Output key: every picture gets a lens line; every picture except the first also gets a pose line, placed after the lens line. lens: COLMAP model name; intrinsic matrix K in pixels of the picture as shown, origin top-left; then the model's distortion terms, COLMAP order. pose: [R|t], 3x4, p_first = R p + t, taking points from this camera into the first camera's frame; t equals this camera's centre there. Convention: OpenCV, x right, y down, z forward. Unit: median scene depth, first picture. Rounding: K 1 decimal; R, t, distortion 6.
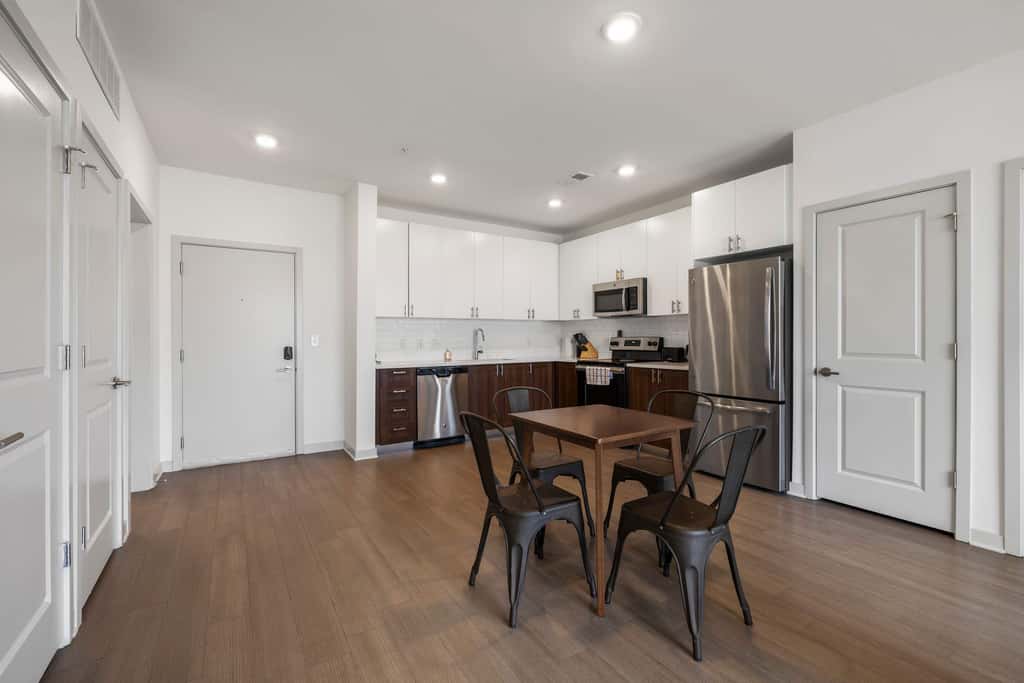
lens RADIAL K [[430.5, 0, 512.1], [0, 430.5, 336.2], [0, 0, 1]] dist [-0.000976, 0.000203]
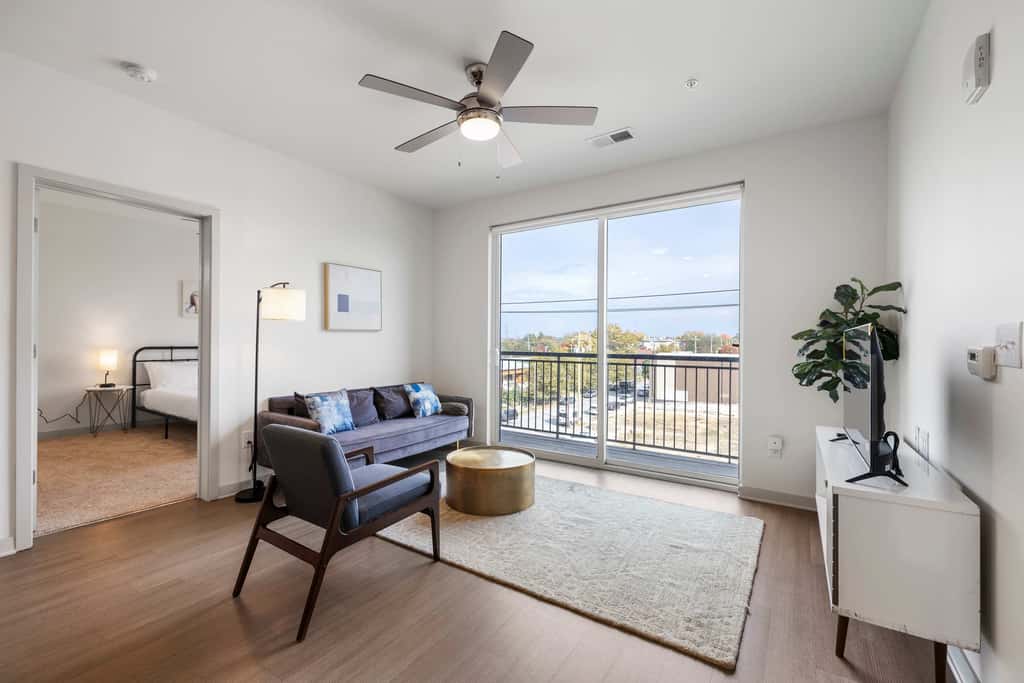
lens RADIAL K [[431.4, 0, 512.0], [0, 431.4, 341.5], [0, 0, 1]] dist [-0.000274, -0.000138]
pose [[-0.401837, -0.005370, 0.915695, -0.117007], [-0.012254, 0.999925, 0.000486, -0.000568], [-0.915629, -0.011026, -0.401873, 0.165027]]
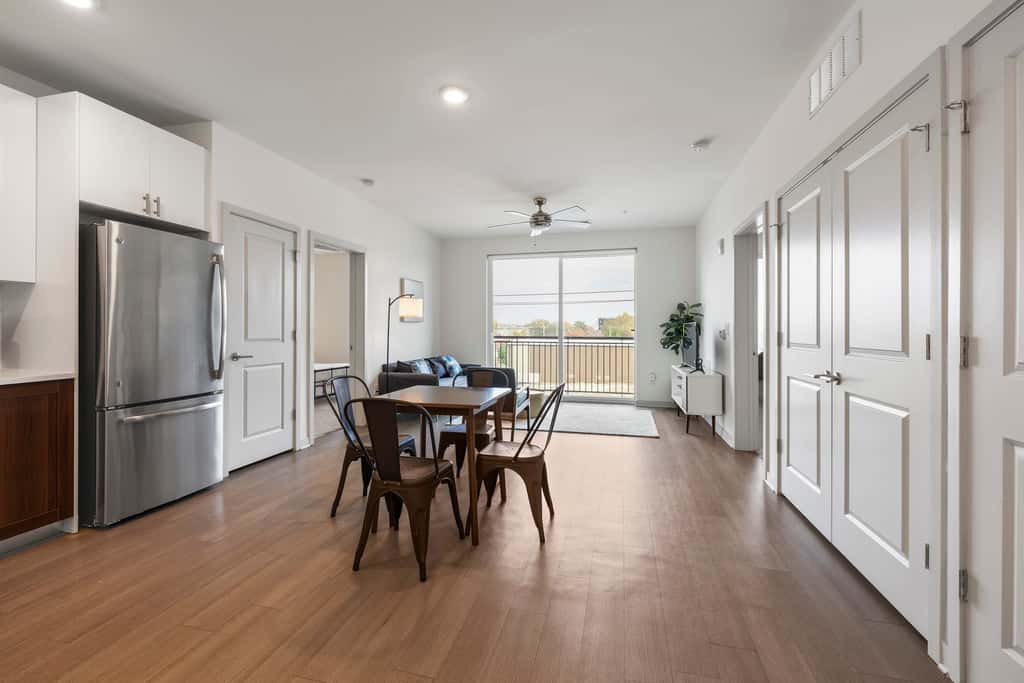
lens RADIAL K [[433.8, 0, 508.1], [0, 433.8, 331.0], [0, 0, 1]] dist [0.001613, 0.000222]
pose [[-0.676798, -0.006000, 0.736144, -0.372514], [-0.007577, 0.999971, 0.001185, 0.005392], [-0.736130, -0.004776, -0.676824, 0.780055]]
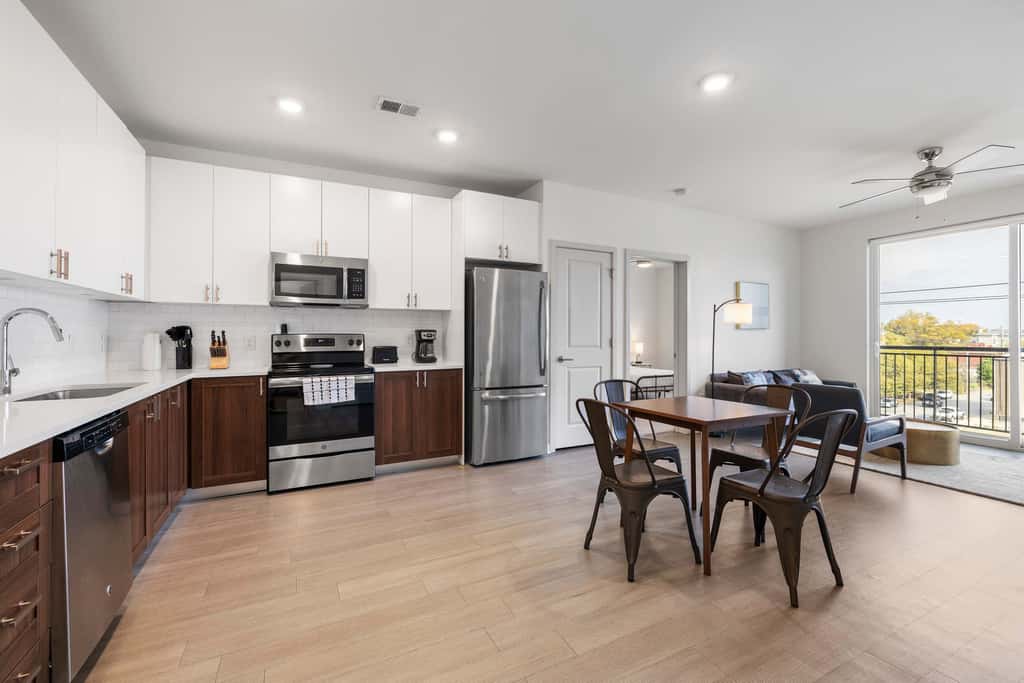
lens RADIAL K [[430.5, 0, 512.1], [0, 430.5, 336.2], [0, 0, 1]] dist [-0.000976, 0.000203]
pose [[0.109764, -0.000096, 0.993958, -0.447765], [-0.005042, 0.999987, 0.000653, 0.003951], [-0.993945, -0.005083, 0.109763, 0.629438]]
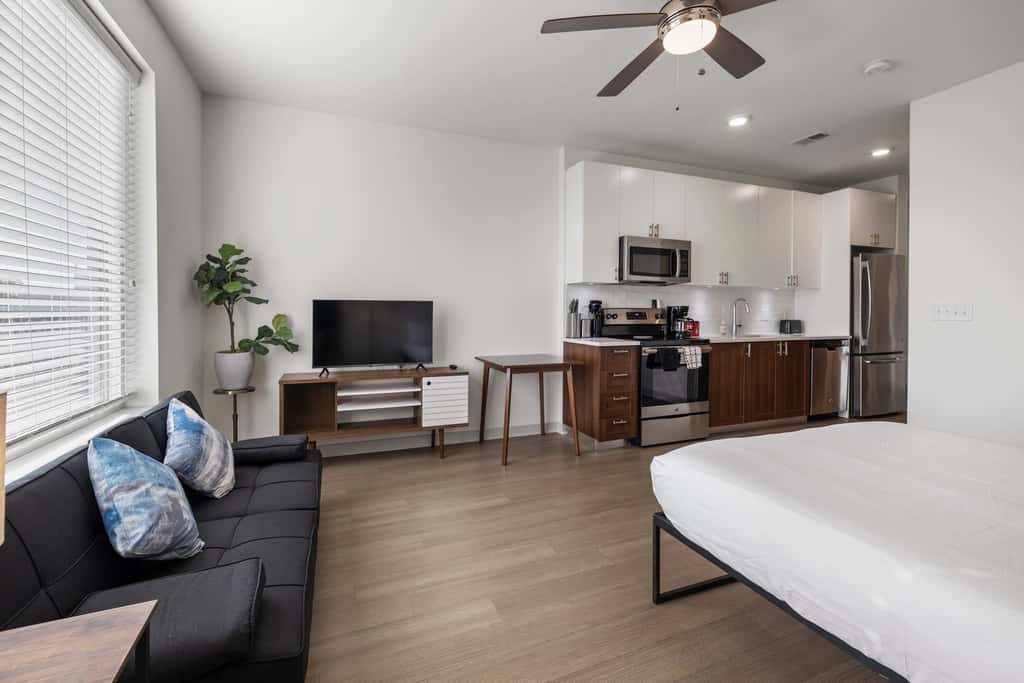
lens RADIAL K [[438.9, 0, 509.1], [0, 438.9, 316.1], [0, 0, 1]] dist [0.000834, 0.000070]
pose [[0.198833, -0.011569, 0.979965, -0.627200], [-0.012282, 0.999822, 0.014296, 0.007893], [-0.979956, -0.014878, 0.198655, 1.142443]]
